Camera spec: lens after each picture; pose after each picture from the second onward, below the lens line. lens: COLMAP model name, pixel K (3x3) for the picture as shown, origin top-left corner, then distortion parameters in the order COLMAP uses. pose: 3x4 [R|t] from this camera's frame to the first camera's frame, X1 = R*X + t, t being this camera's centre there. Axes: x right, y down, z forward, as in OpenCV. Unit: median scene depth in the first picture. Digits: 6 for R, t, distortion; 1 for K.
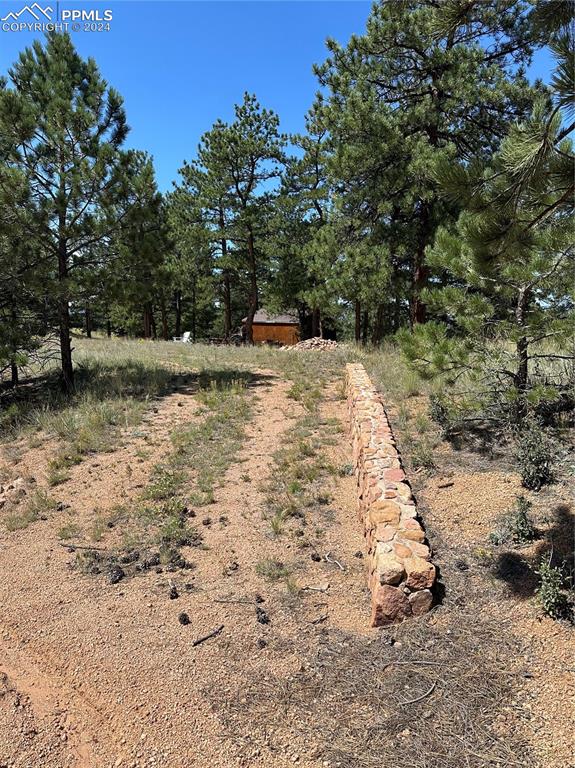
lens RADIAL K [[524.0, 0, 287.5], [0, 524.0, 384.0], [0, 0, 1]] dist [0.006015, 0.000892]
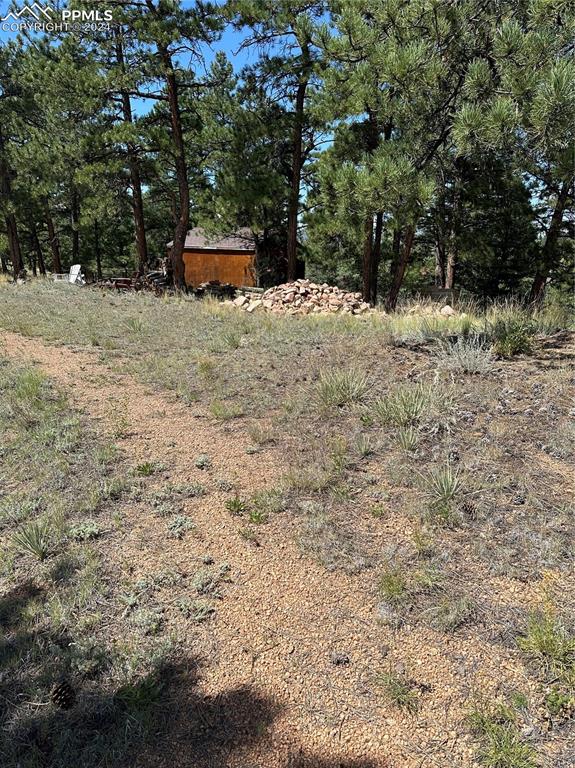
lens RADIAL K [[524.0, 0, 287.5], [0, 524.0, 384.0], [0, 0, 1]] dist [0.006015, 0.000892]
pose [[0.992413, -0.028773, 0.119533, -0.022174], [0.011438, 0.989620, 0.143253, -0.046076], [-0.122414, -0.140799, 0.982441, 0.341622]]
